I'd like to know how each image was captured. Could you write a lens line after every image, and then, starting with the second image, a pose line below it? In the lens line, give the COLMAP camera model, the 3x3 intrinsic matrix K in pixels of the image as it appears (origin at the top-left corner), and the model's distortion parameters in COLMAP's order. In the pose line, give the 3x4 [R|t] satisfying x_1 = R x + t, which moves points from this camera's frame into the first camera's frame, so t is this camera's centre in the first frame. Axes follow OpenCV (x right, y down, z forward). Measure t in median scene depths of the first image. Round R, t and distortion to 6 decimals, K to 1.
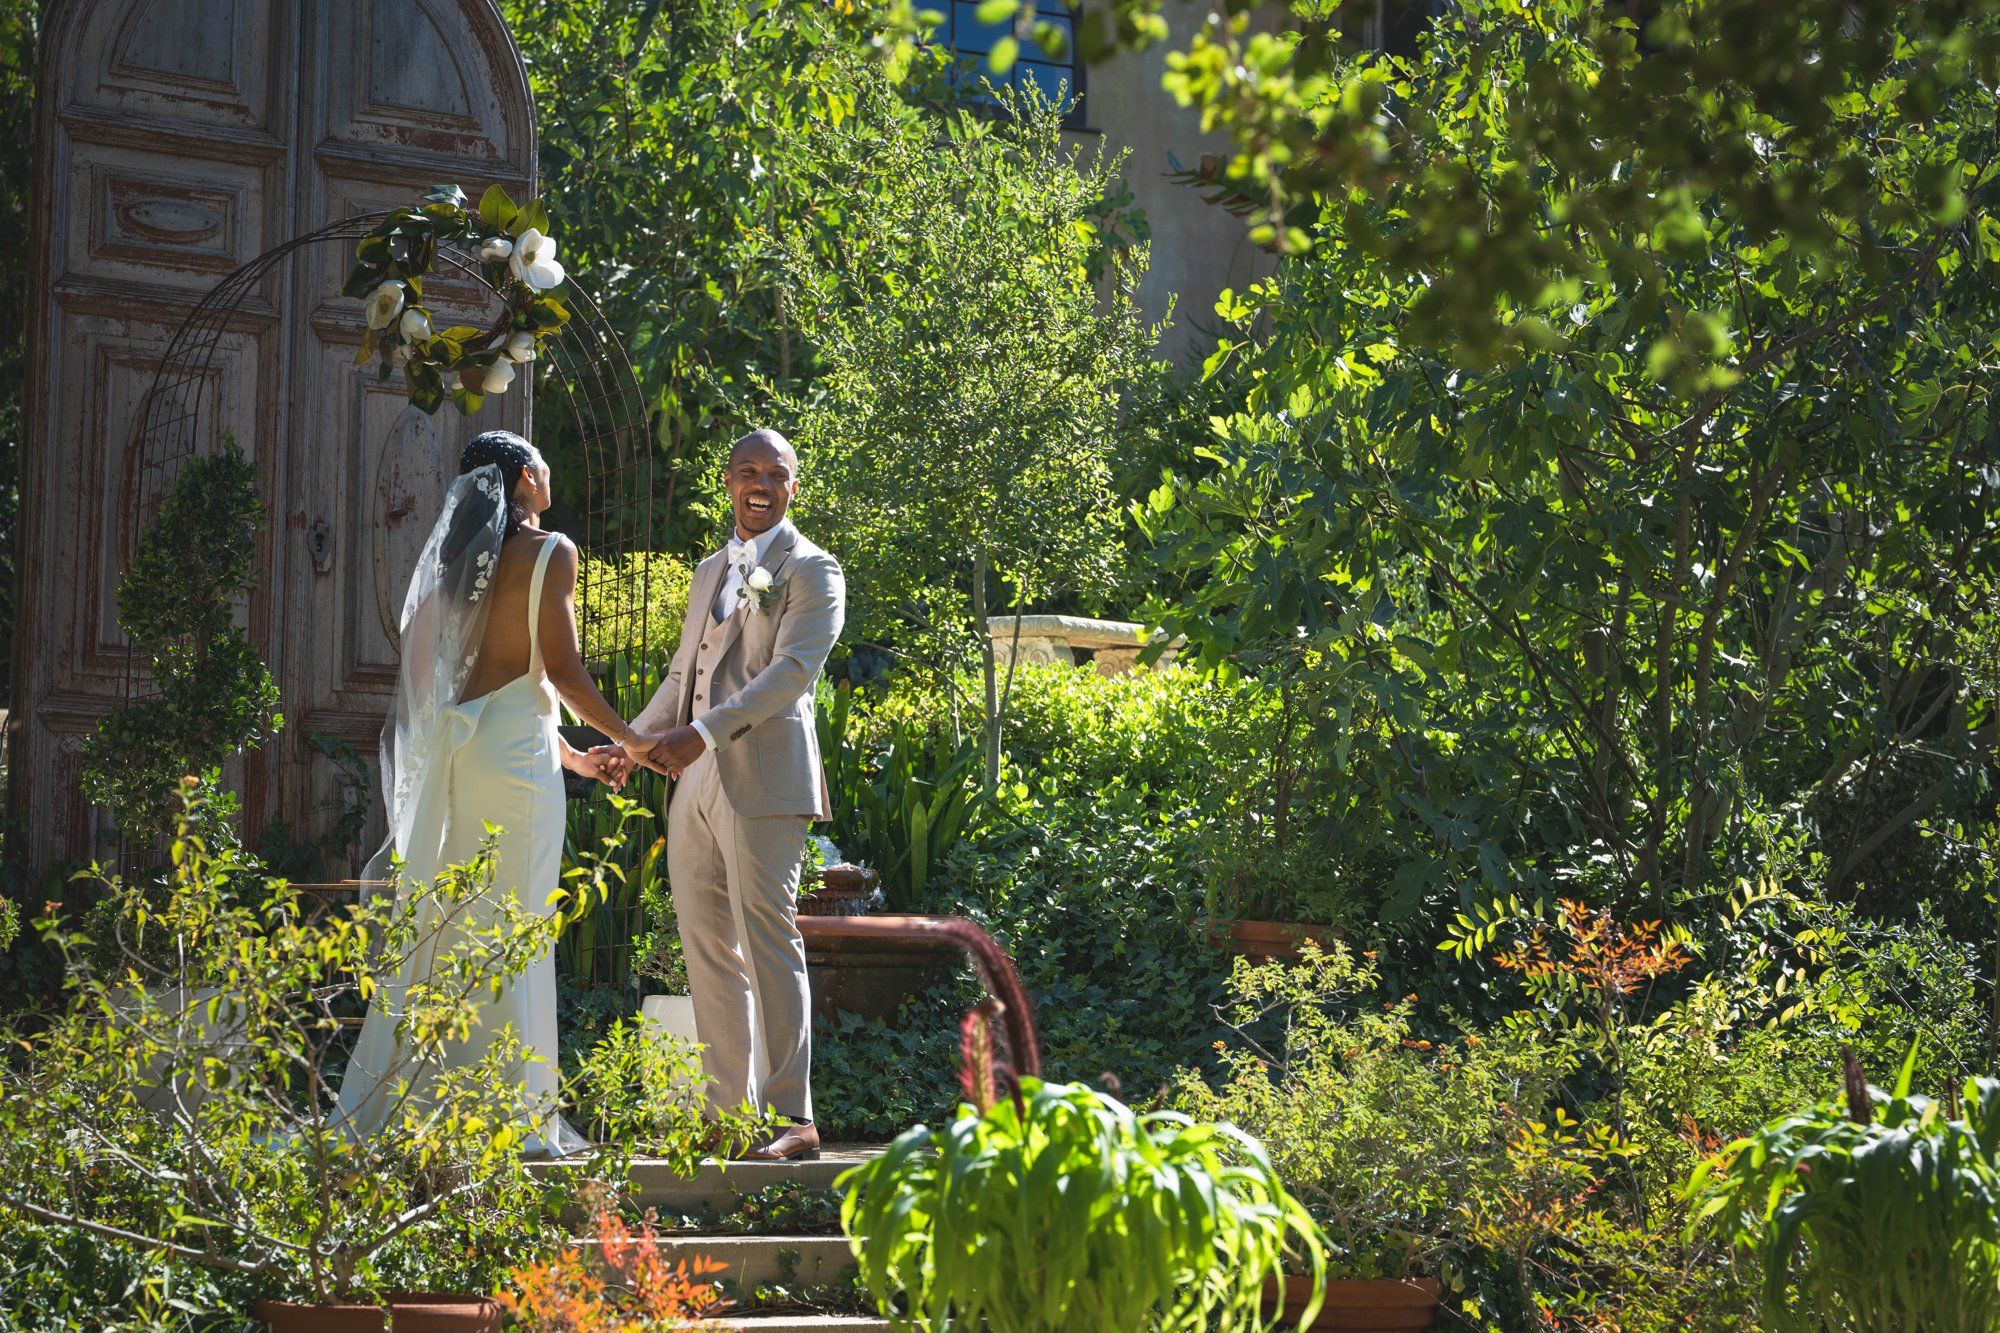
lens RADIAL K [[3953.3, 0, 1000.4], [0, 3953.3, 706.3], [0, 0, 1]] dist [0.039418, -0.112175]
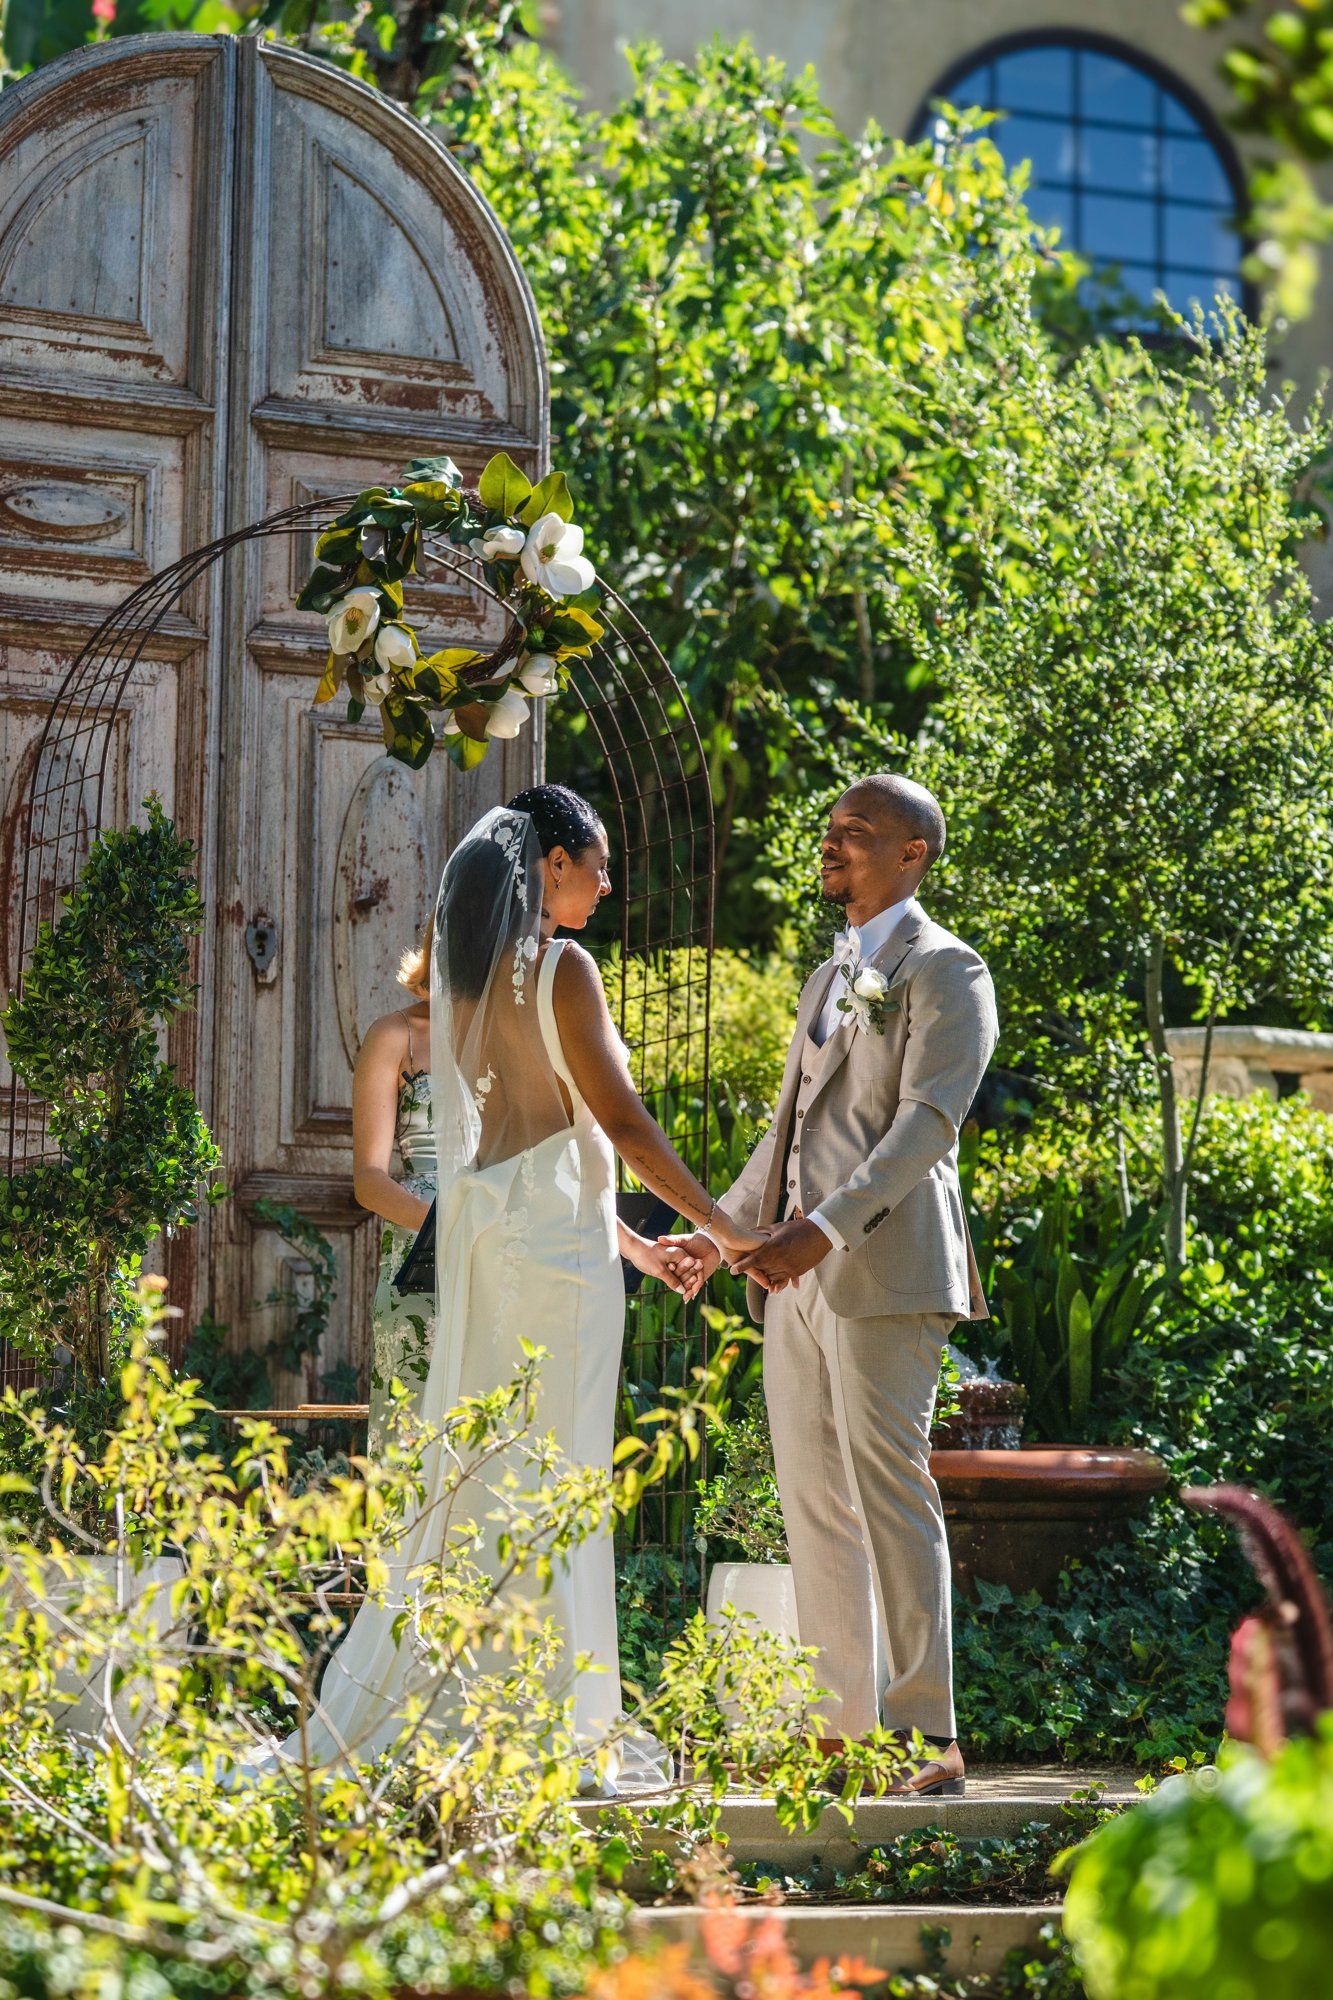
lens RADIAL K [[5291.1, 0, 666.5], [0, 5291.1, 1000.0], [0, 0, 1]] dist [-0.003635, 0.284365]
pose [[0.996537, -0.010798, -0.082448, -0.015827], [0.008694, 0.999629, -0.025827, -0.004753], [0.082696, 0.025021, 0.996261, 0.025631]]
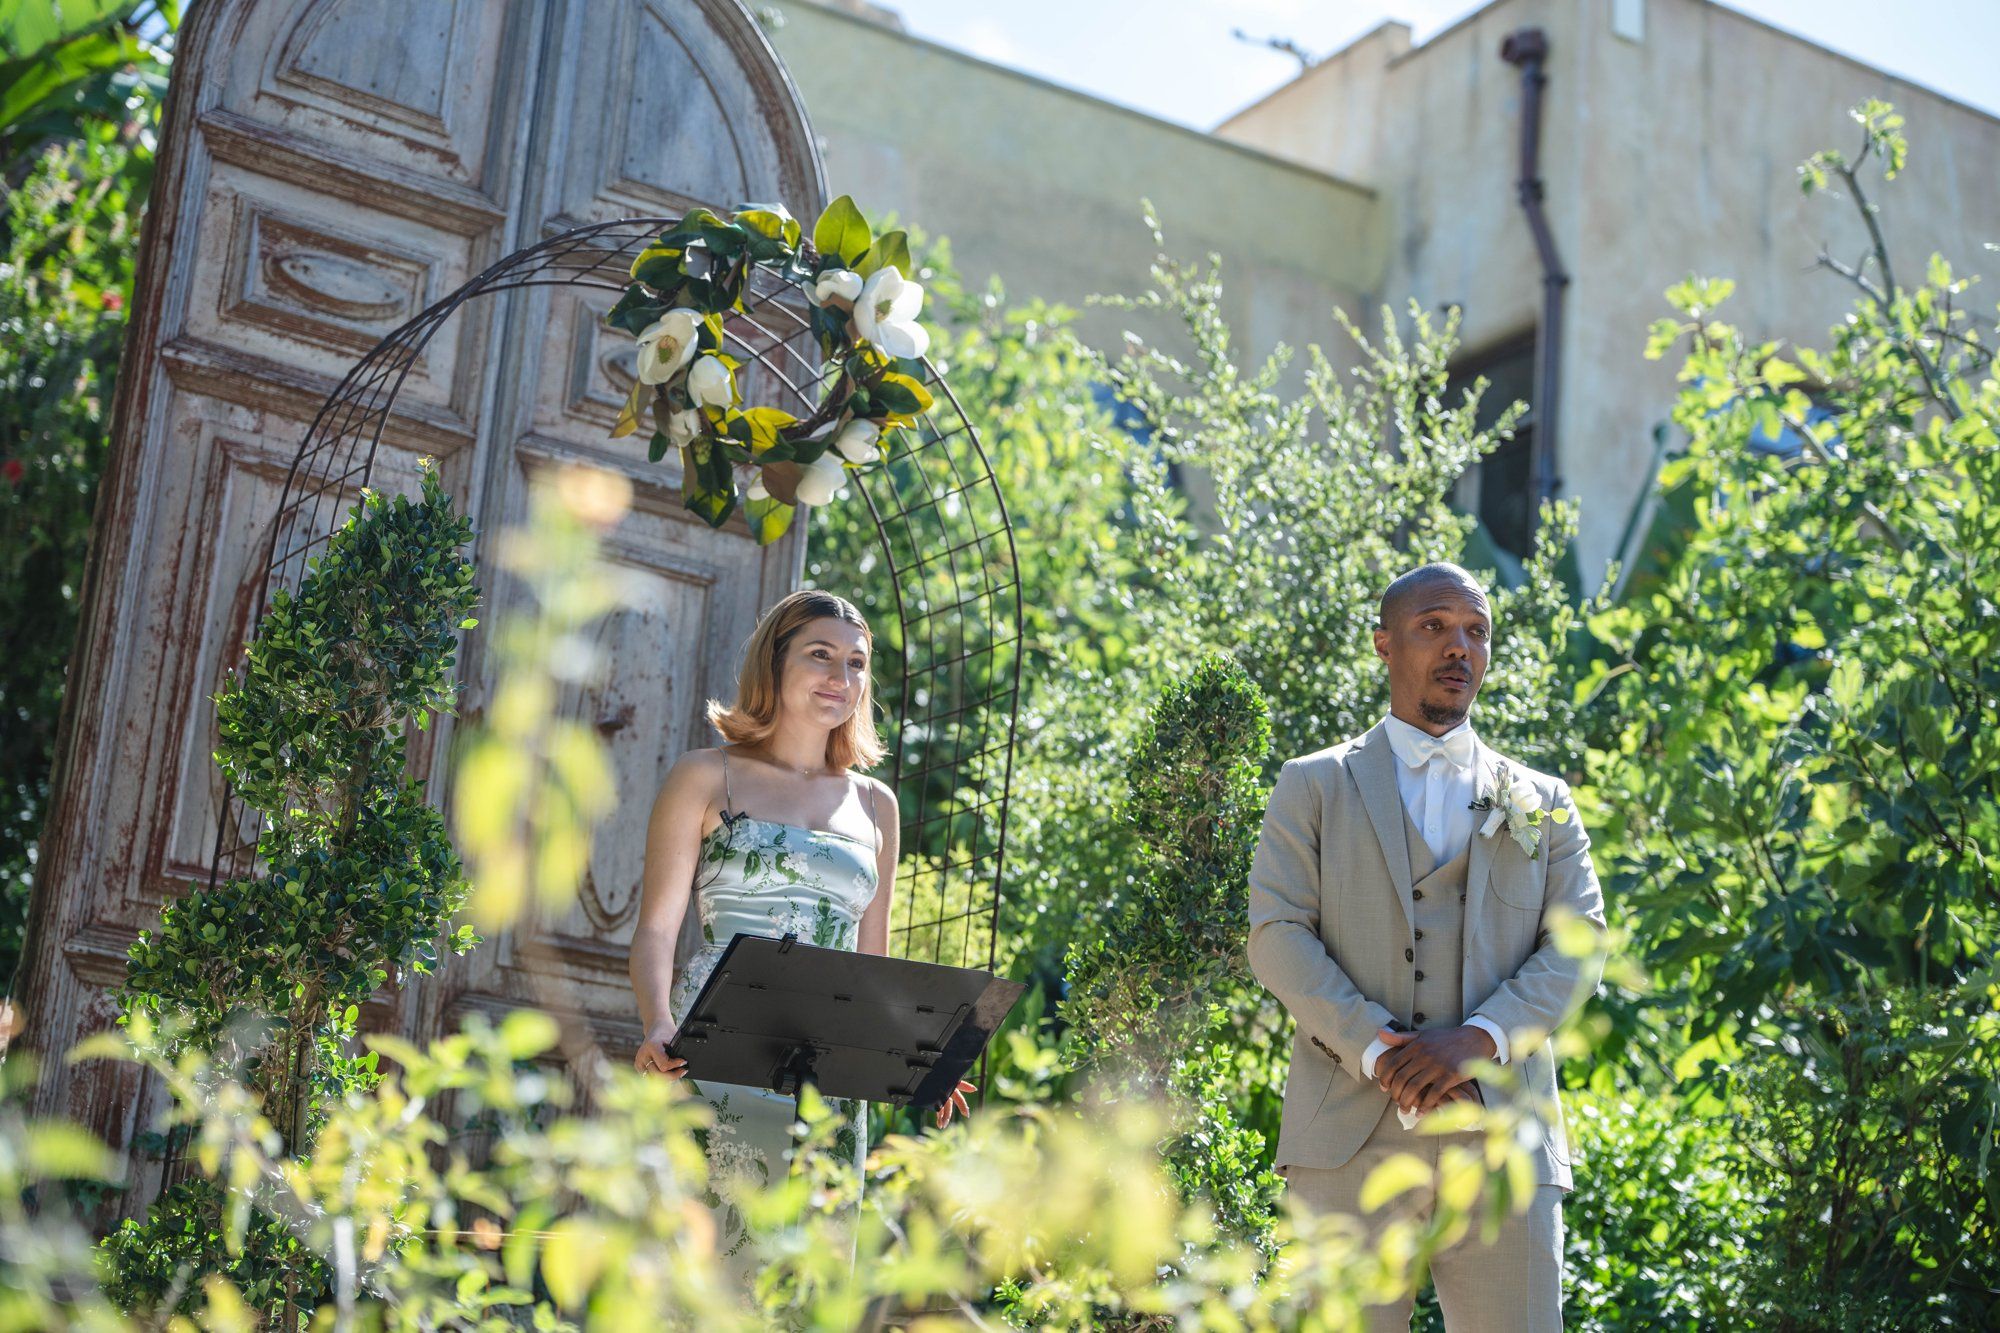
lens RADIAL K [[3165.9, 0, 1000.0], [0, 3165.9, 666.5], [0, 0, 1]] dist [0.024158, 0.039991]
pose [[0.996669, 0.076280, 0.028863, -0.100714], [-0.070152, 0.982307, -0.173642, 0.034829], [-0.041598, 0.171039, 0.984386, 0.439797]]
